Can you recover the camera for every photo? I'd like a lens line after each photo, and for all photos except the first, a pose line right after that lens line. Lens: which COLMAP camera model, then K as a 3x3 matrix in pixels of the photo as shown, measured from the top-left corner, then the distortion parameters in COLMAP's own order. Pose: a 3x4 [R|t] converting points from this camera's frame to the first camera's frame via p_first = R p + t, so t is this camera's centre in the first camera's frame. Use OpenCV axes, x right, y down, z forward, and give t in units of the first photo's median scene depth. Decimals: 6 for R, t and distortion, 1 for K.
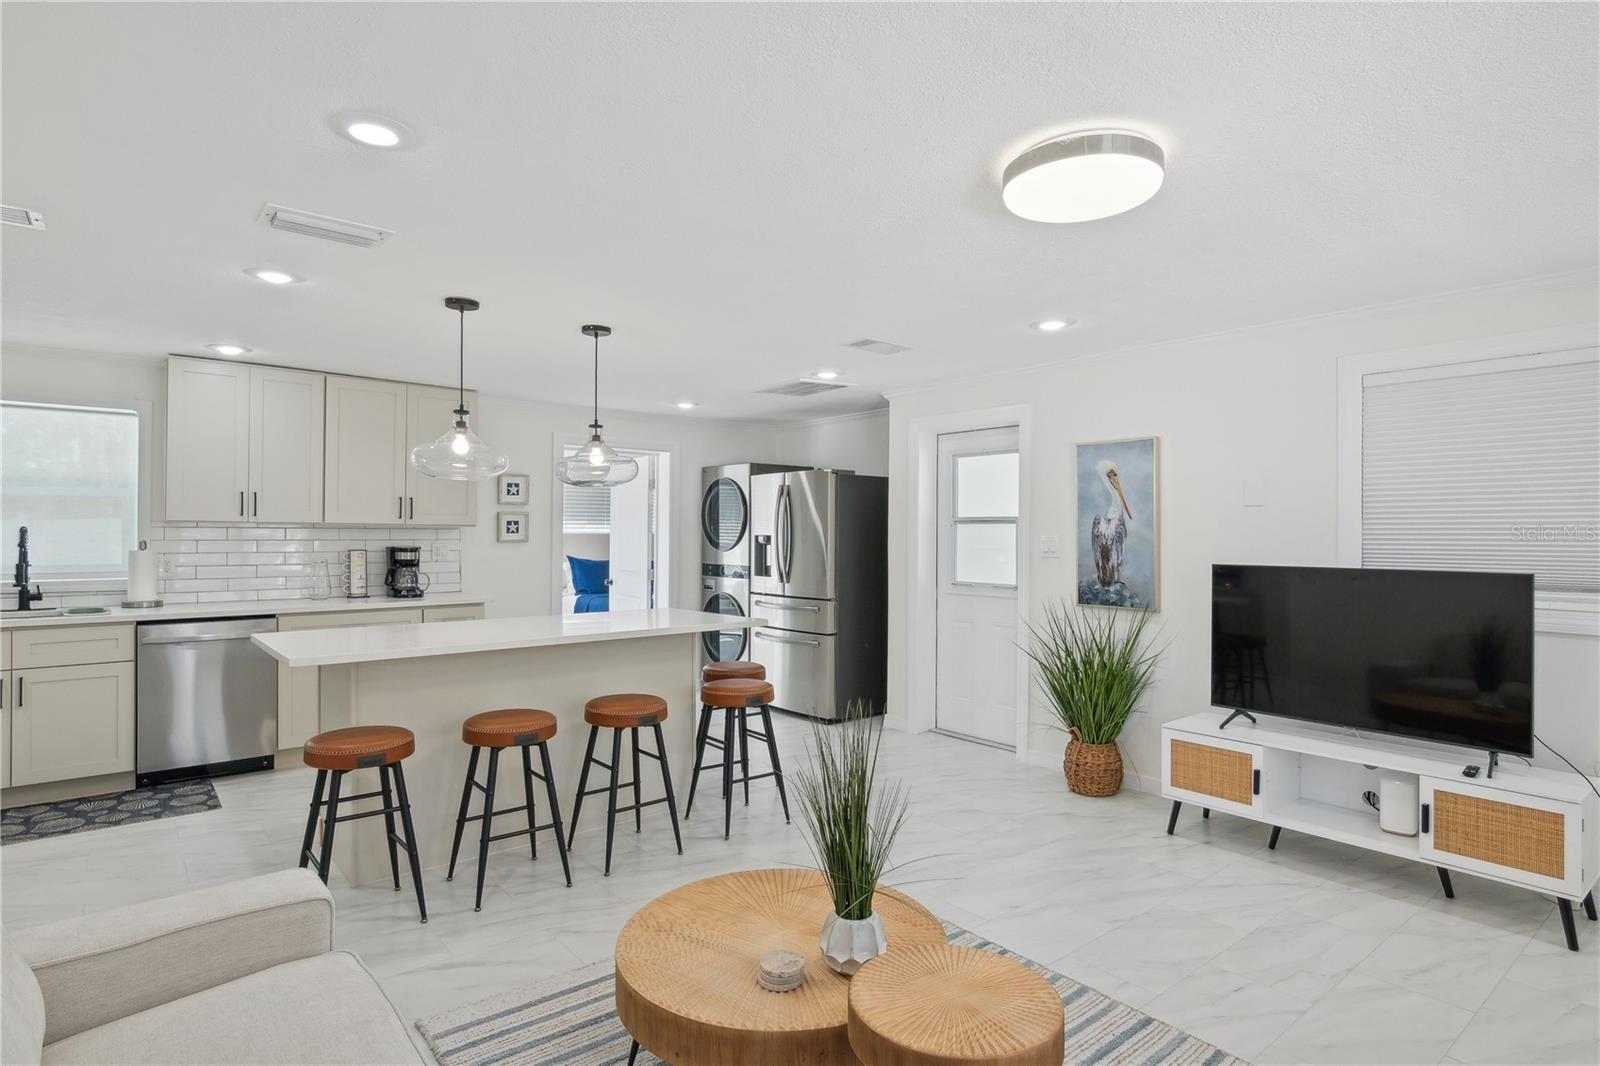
lens RADIAL K [[844.2, 0, 800.0], [0, 844.2, 533.0], [0, 0, 1]] dist [-0.001436, -0.000986]
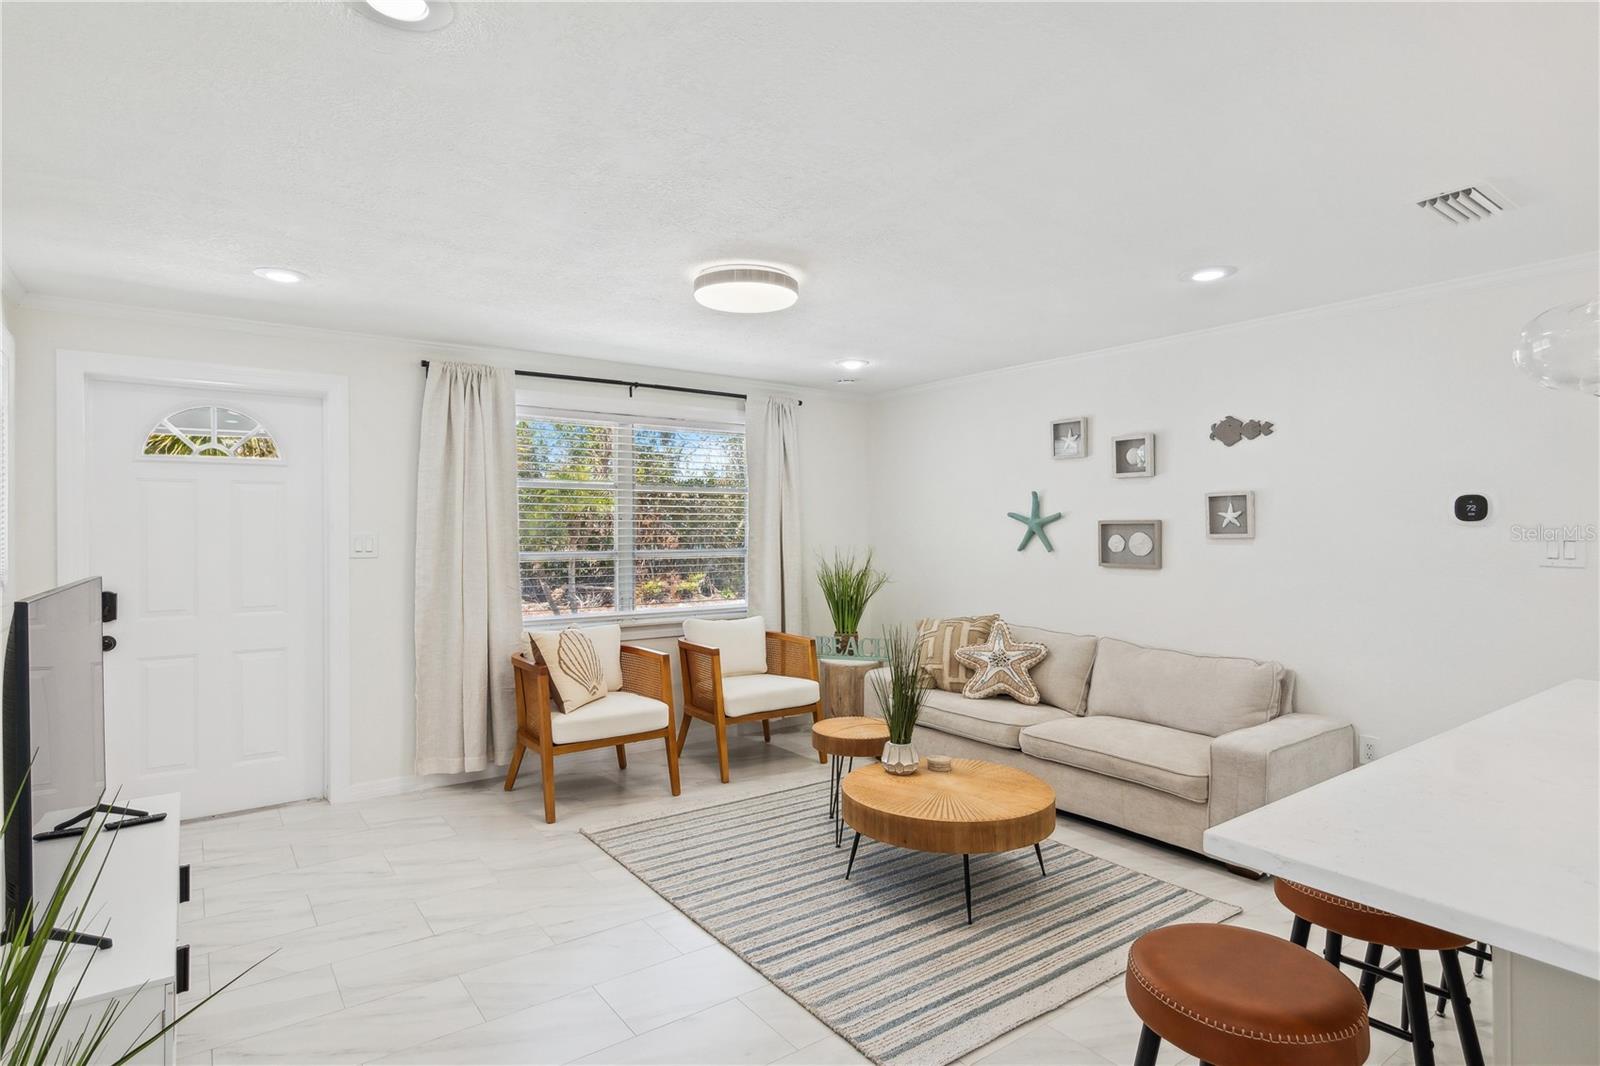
lens RADIAL K [[836.1, 0, 805.5], [0, 836.1, 523.3], [0, 0, 1]] dist [0.000918, 0.000114]
pose [[-0.998531, -0.001634, 0.054158, 0.073804], [-0.002214, 0.999941, -0.010635, 0.001896], [-0.054137, -0.010740, -0.998476, 1.187864]]
